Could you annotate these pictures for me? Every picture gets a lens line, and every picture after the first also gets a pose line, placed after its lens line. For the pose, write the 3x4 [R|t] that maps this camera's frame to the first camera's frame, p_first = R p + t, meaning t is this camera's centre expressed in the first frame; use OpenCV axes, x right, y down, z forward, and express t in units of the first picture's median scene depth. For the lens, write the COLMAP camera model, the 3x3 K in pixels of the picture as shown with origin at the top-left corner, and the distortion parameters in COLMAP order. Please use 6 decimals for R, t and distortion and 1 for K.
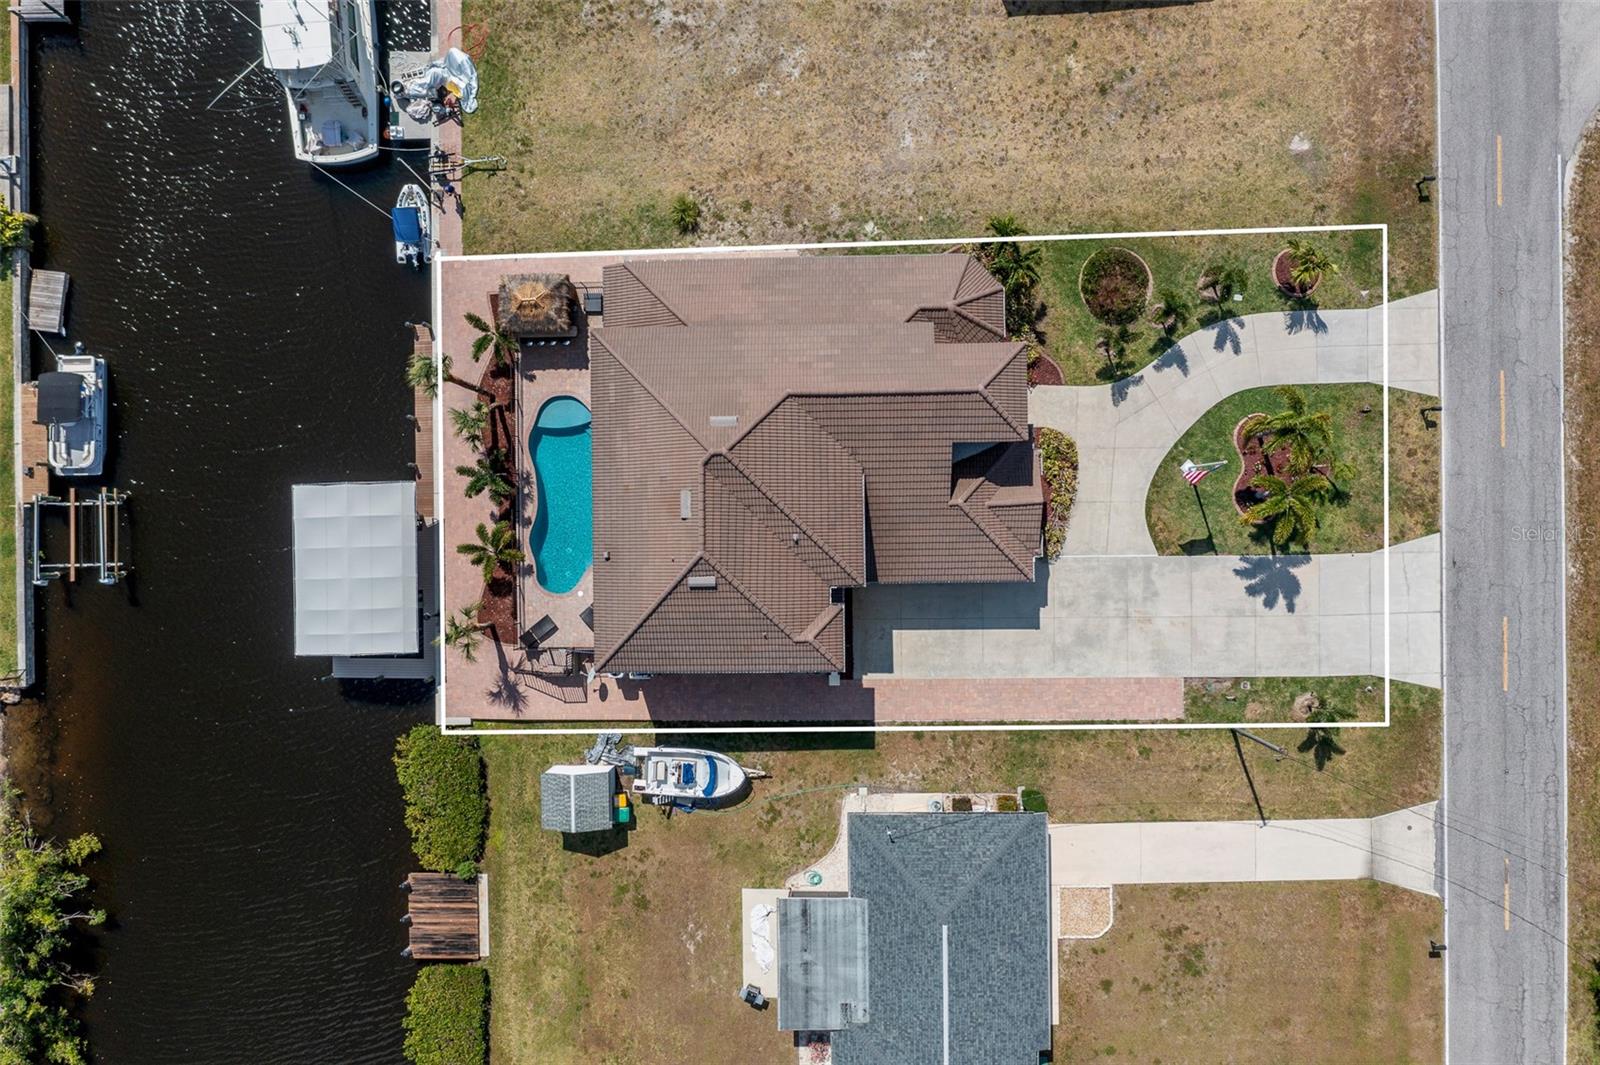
lens RADIAL K [[1265.3, 0, 793.5], [0, 1265.3, 526.4], [0, 0, 1]] dist [-0.016992, 0.014036]
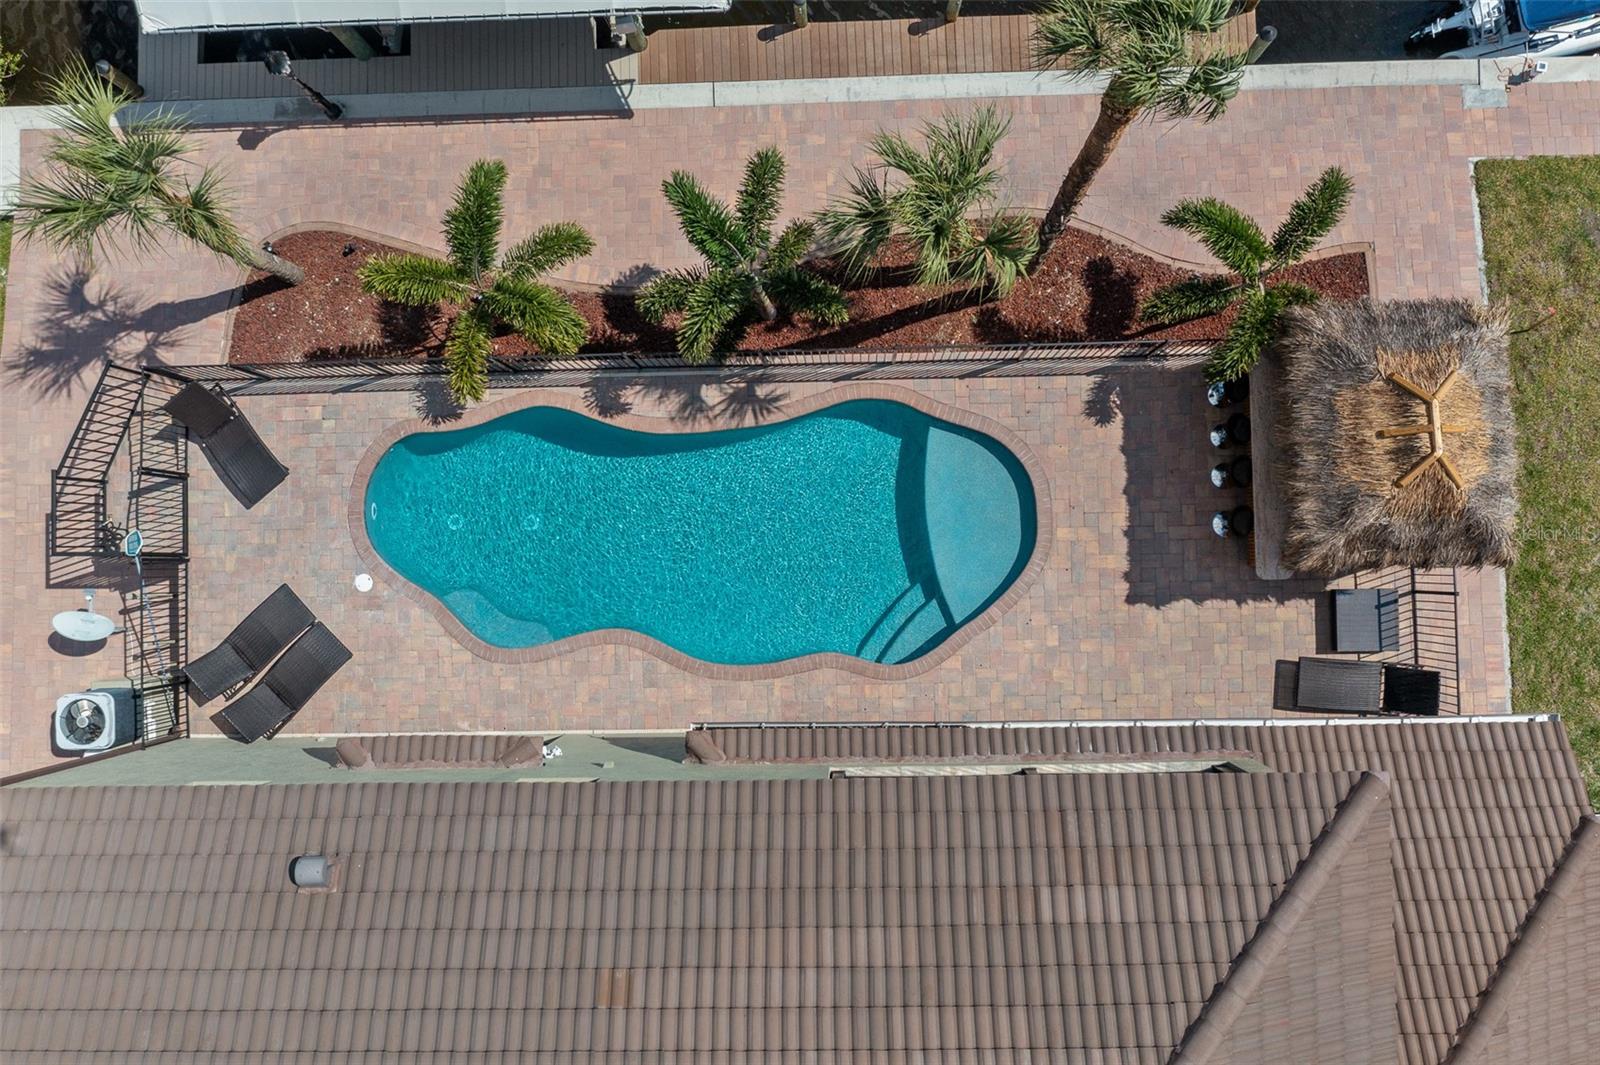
lens RADIAL K [[1265.3, 0, 802.4], [0, 1265.3, 540.1], [0, 0, 1]] dist [-0.016992, 0.014036]
pose [[0.011546, 0.999405, 0.032512, -0.186835], [-0.999356, 0.010428, 0.034333, -0.059438], [0.033973, -0.032887, 0.998881, 0.707273]]
